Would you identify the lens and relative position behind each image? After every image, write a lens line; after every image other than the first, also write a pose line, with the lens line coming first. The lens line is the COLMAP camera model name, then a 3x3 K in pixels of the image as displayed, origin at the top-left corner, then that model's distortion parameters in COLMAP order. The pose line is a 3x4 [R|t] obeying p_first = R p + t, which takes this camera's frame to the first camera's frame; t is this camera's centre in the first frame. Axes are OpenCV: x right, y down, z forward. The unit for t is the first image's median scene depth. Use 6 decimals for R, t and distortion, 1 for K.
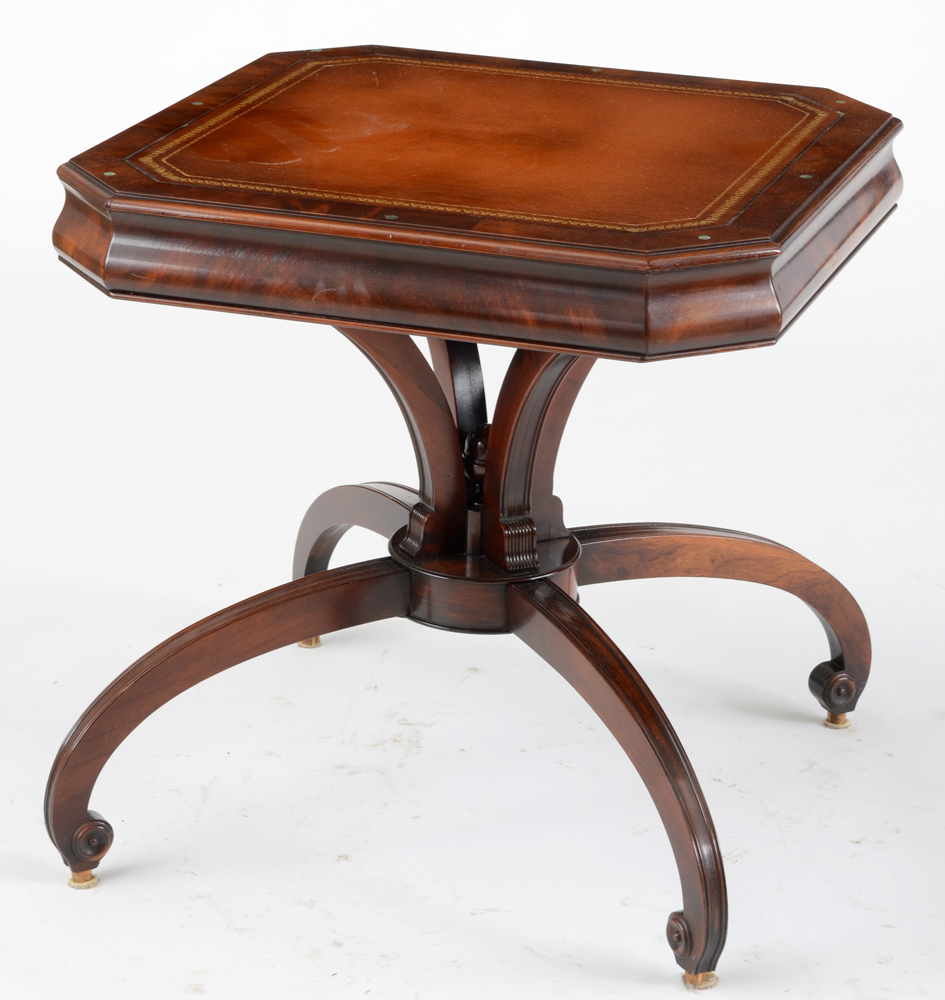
lens RADIAL K [[3604.5, 0, 471.1], [0, 3604.5, 365.5], [0, 0, 1]] dist [0.597783, 0.677045]
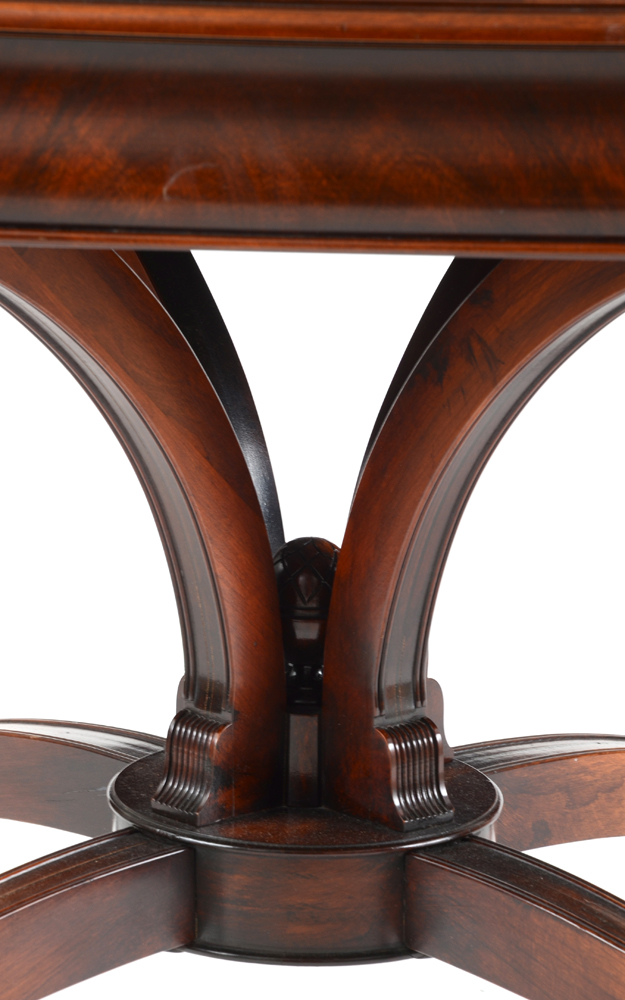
lens RADIAL K [[4421.5, 0, 282.7], [0, 4421.5, 532.2], [0, 0, 1]] dist [1.343949, 1.266003]
pose [[0.957205, -0.069894, 0.280844, -0.169560], [0.091330, 0.993765, -0.063961, 0.054233], [-0.274623, 0.086873, 0.957620, 0.426468]]
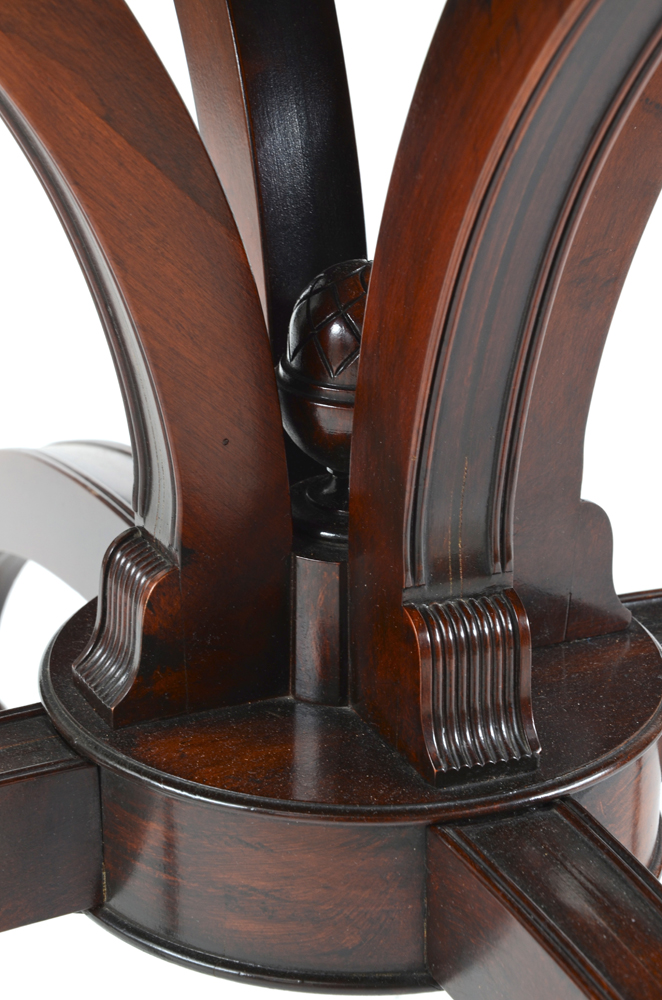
lens RADIAL K [[2709.4, 0, 331.0], [0, 2709.4, 517.1], [0, 0, 1]] dist [0.475920, -0.024583]
pose [[0.999622, 0.001038, -0.027482, 0.008083], [0.001213, 0.996652, 0.081754, 0.018969], [0.027475, -0.081756, 0.996274, 0.784566]]
